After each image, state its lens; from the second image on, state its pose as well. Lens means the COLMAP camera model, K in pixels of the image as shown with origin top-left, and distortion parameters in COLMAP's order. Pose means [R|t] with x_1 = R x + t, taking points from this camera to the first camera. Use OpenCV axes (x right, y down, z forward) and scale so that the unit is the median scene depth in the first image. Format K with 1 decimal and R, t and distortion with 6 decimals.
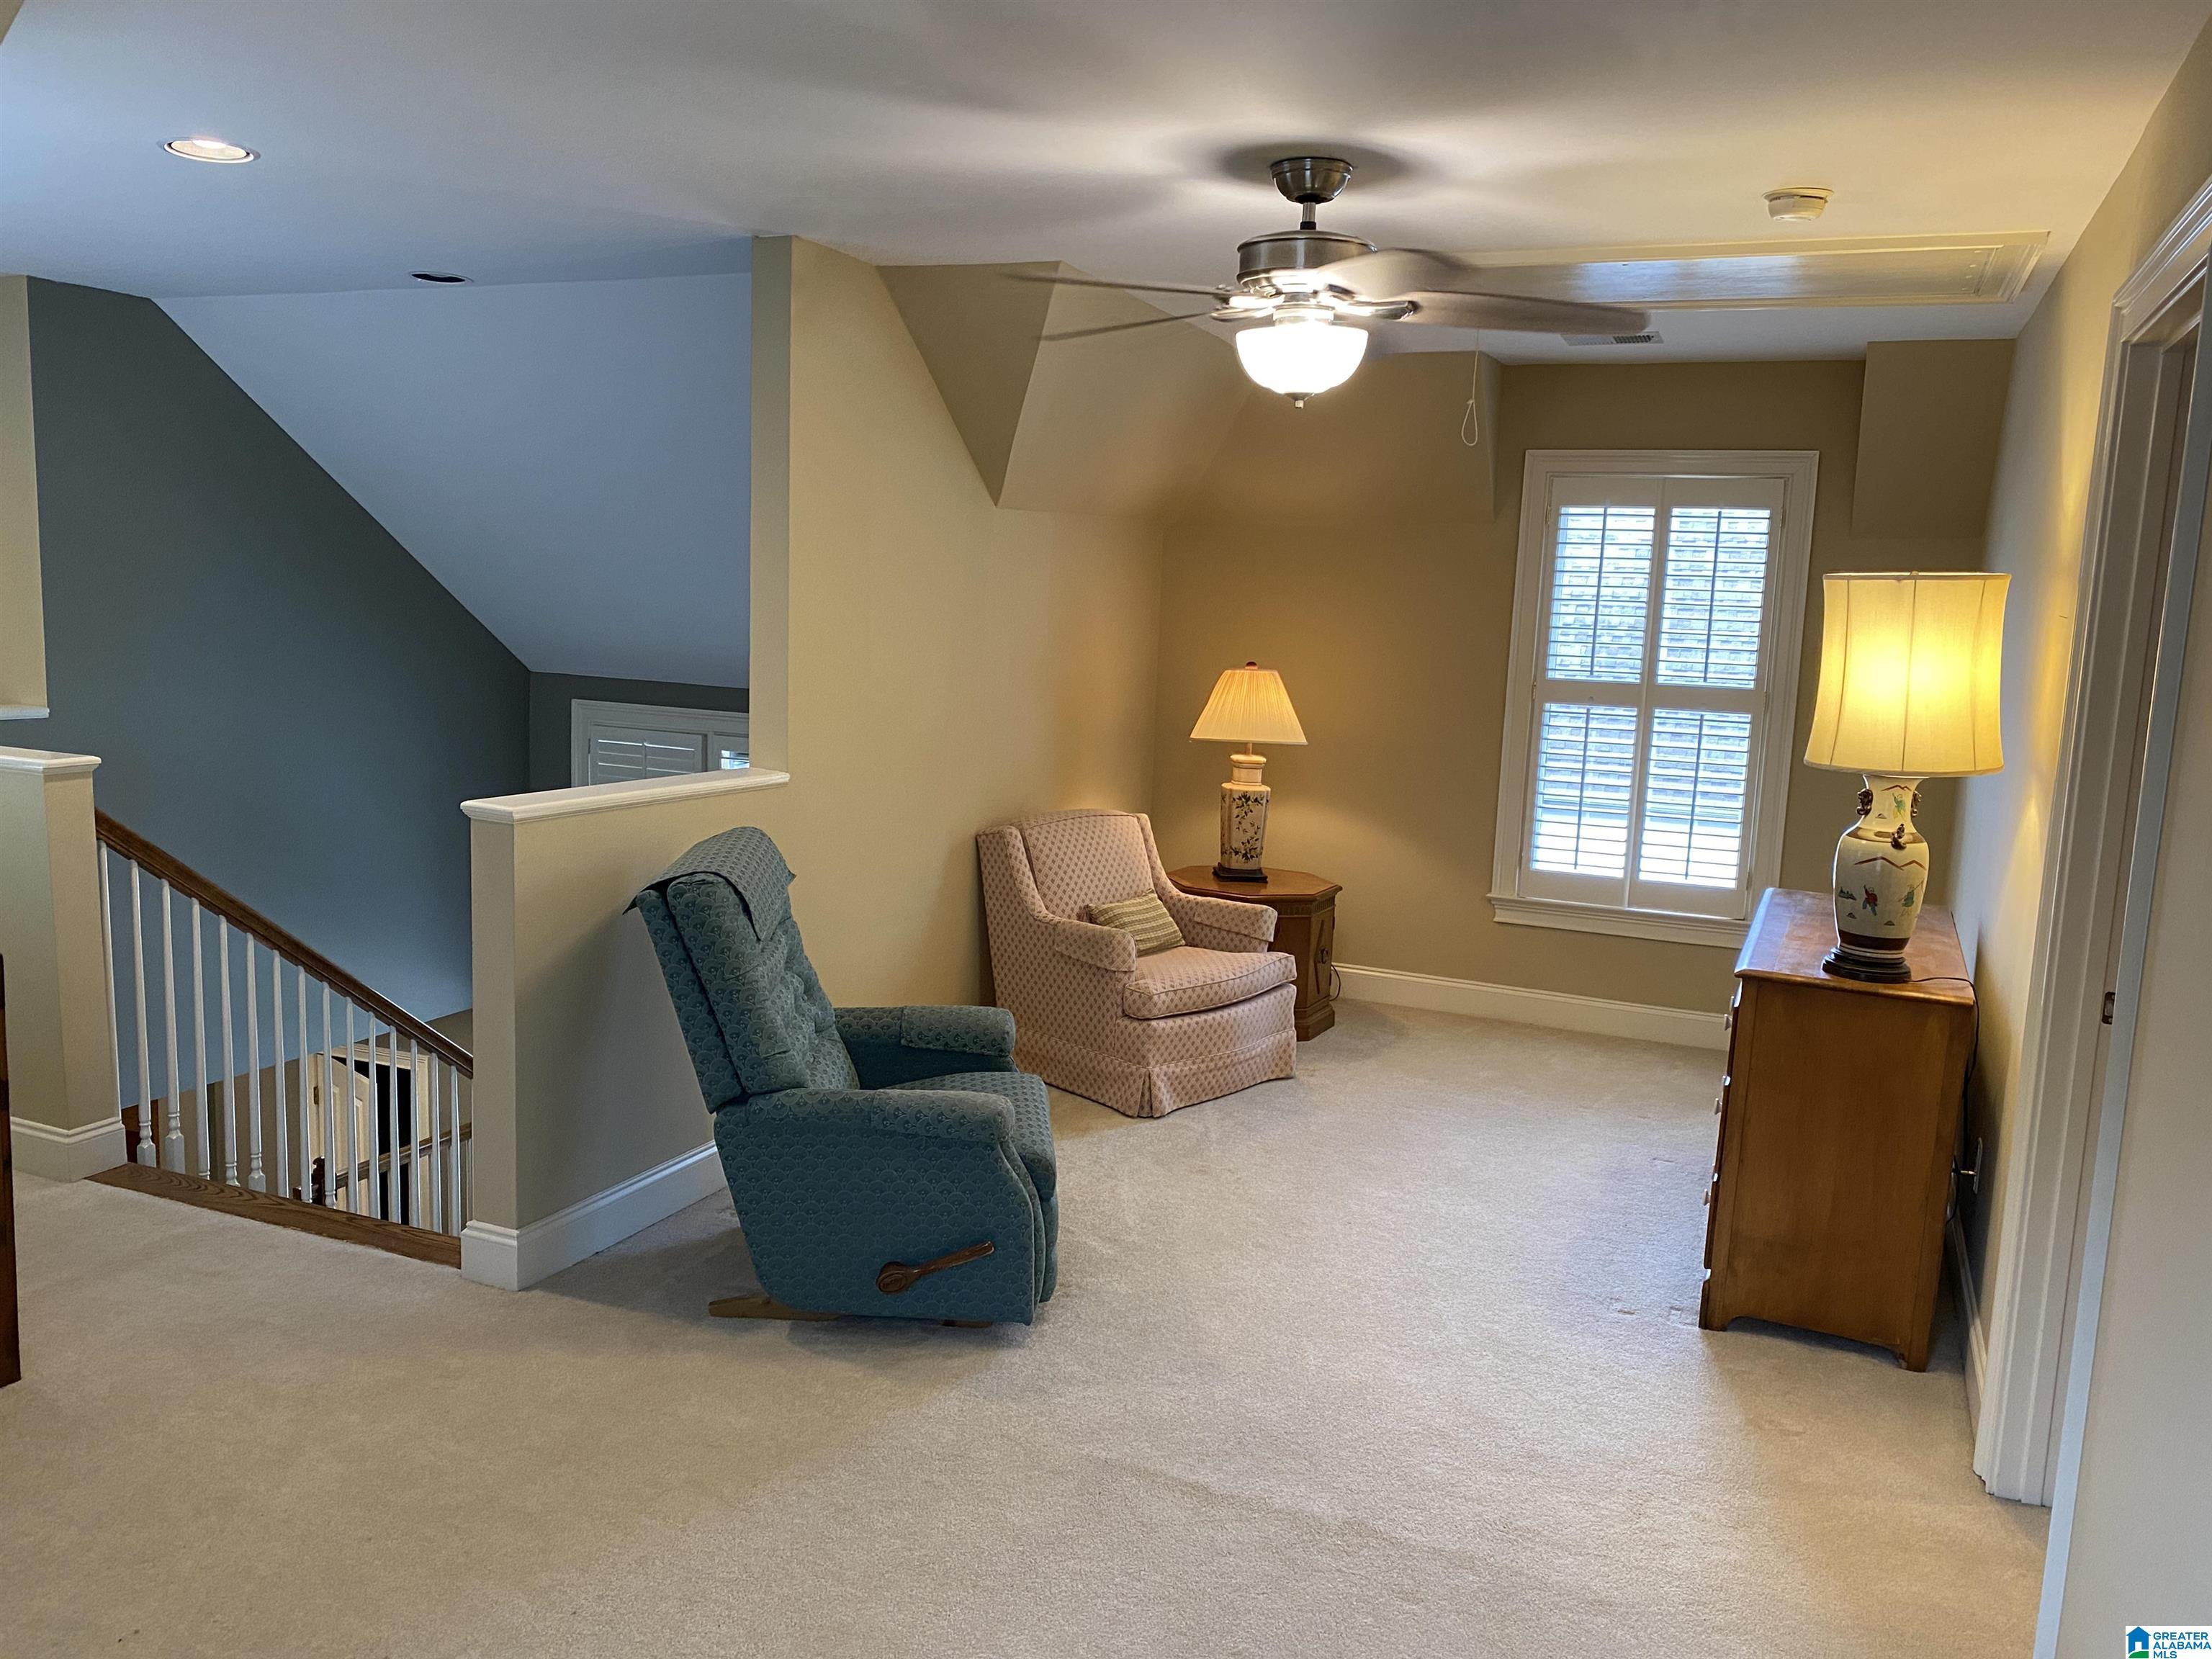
lens RADIAL K [[1681.4, 0, 1096.5], [0, 1681.4, 811.0], [0, 0, 1]] dist [-0.005421, -0.000834]
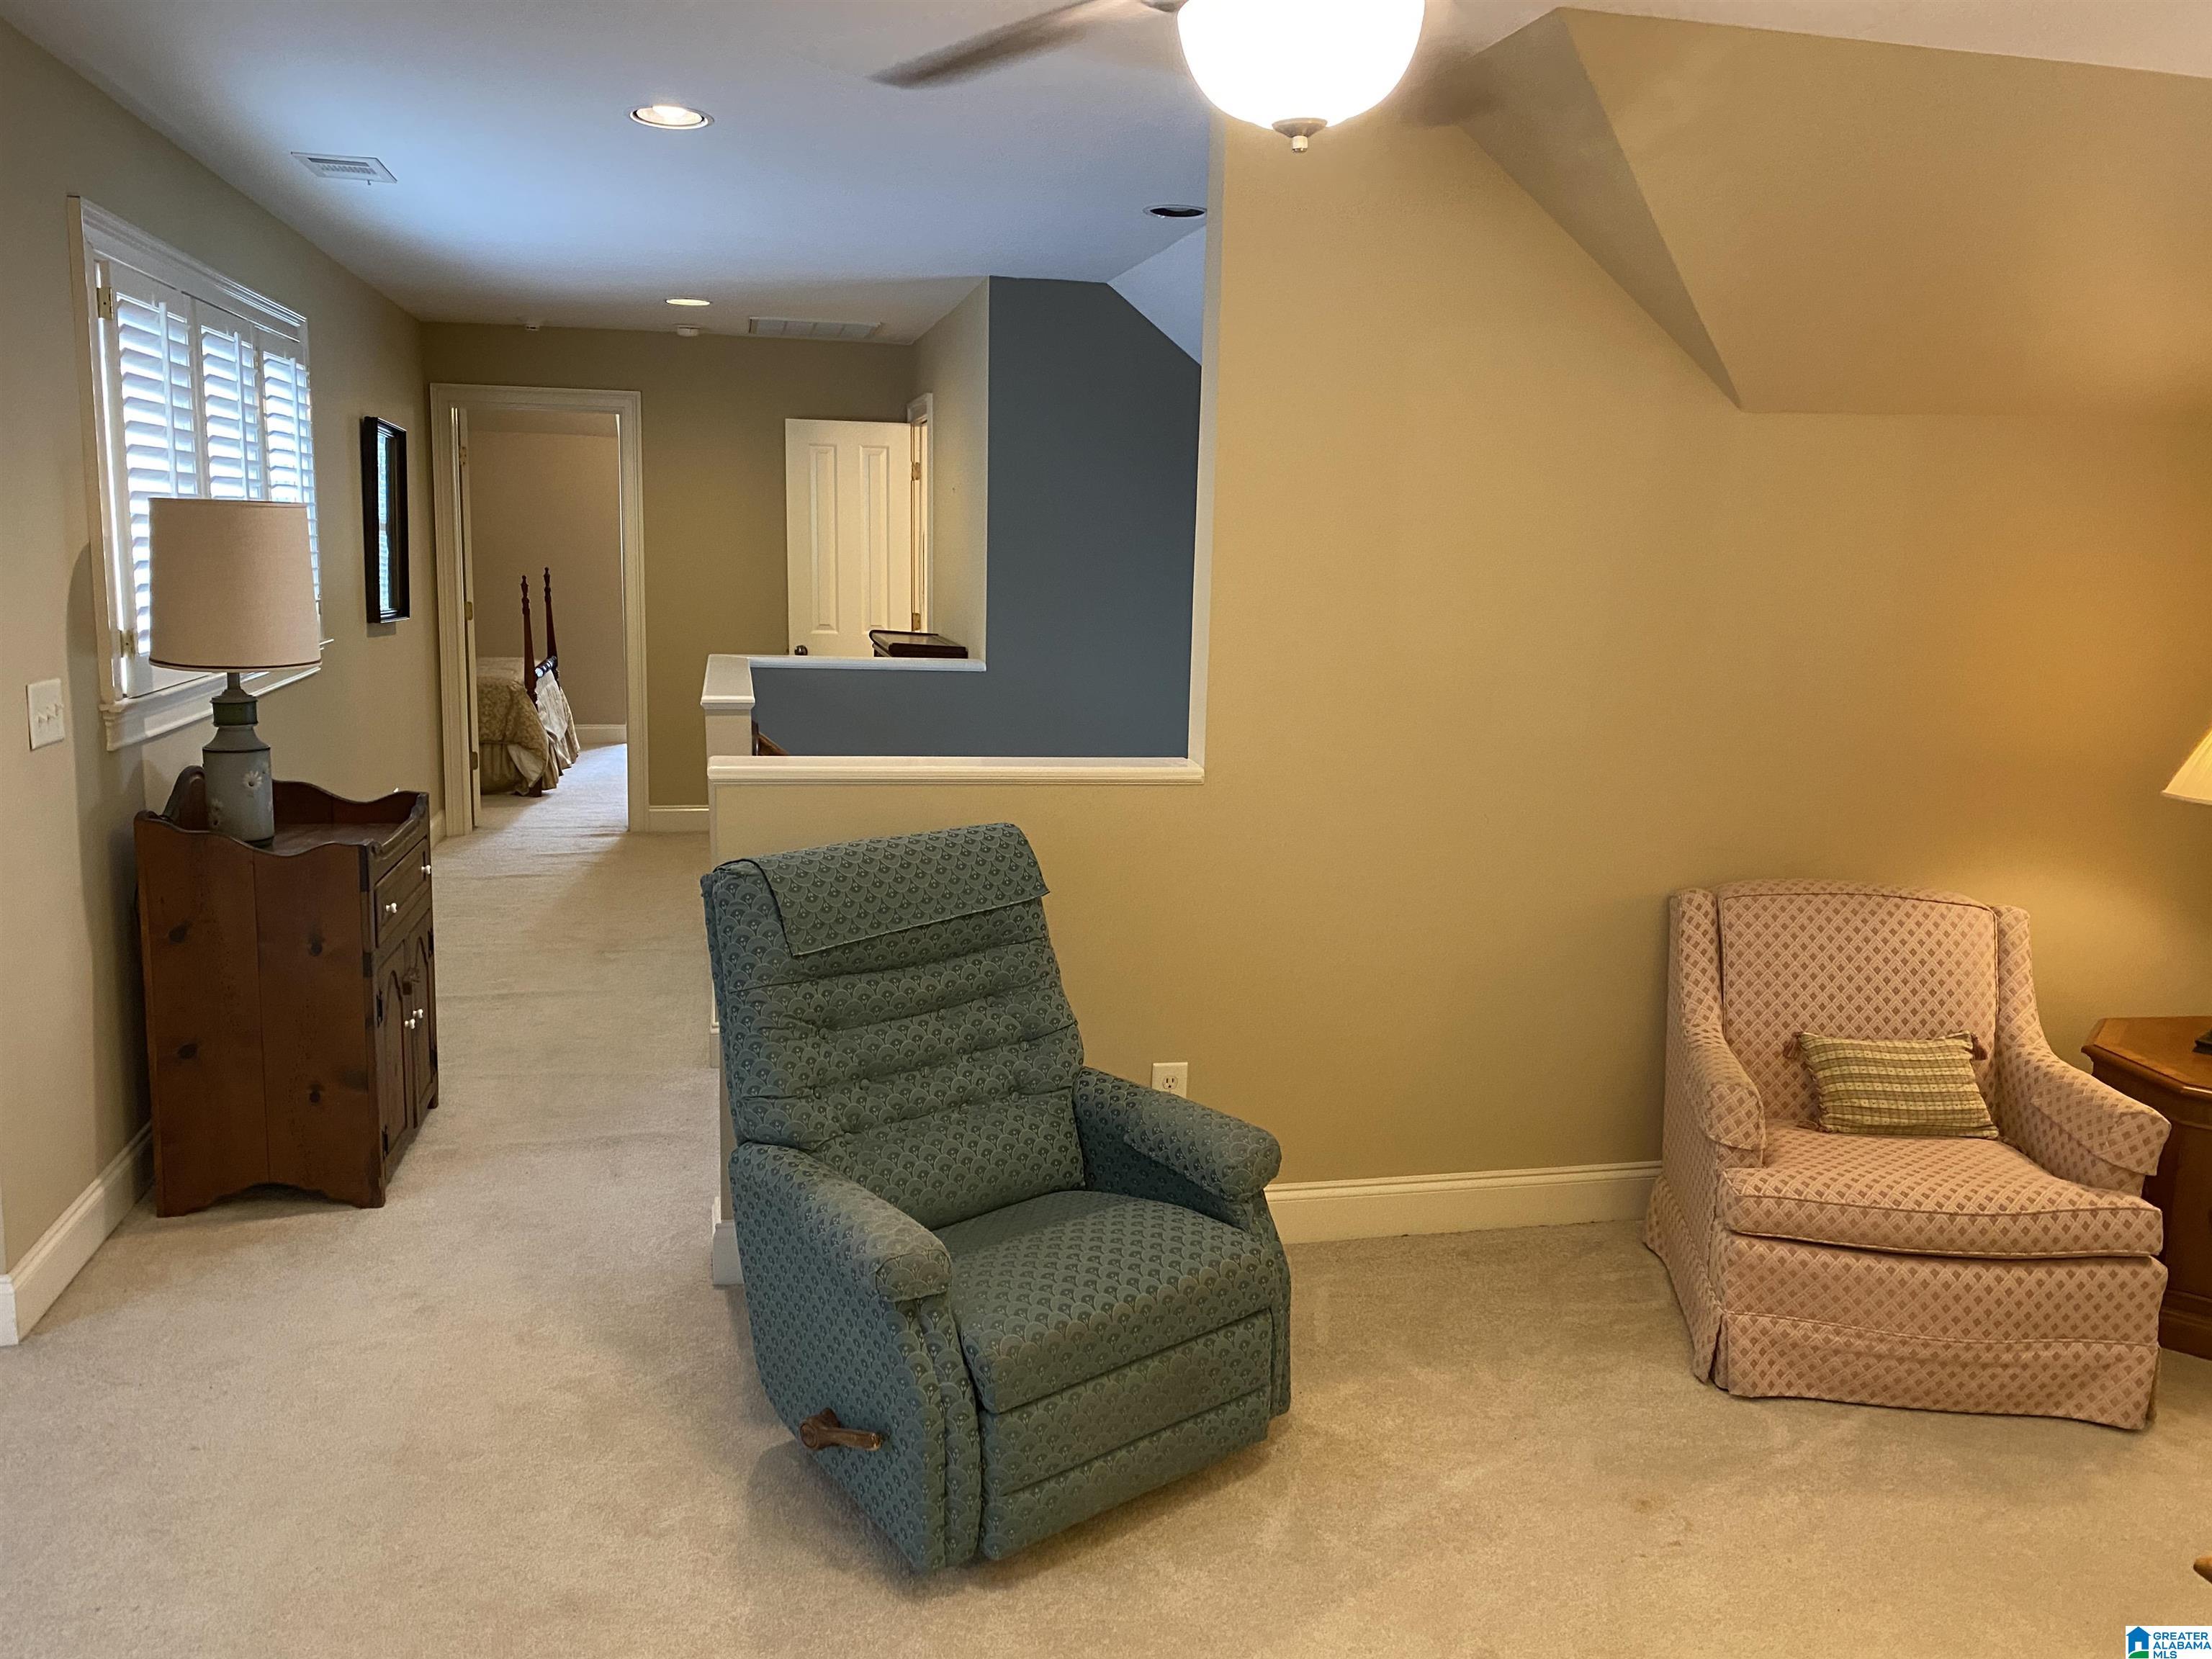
lens RADIAL K [[1681.4, 0, 1096.5], [0, 1681.4, 811.0], [0, 0, 1]] dist [-0.005421, -0.000834]
pose [[0.573568, 0.106287, -0.812233, 0.347056], [-0.102449, 0.993069, 0.057605, -0.035770], [0.812726, 0.050172, 0.580481, 0.418480]]
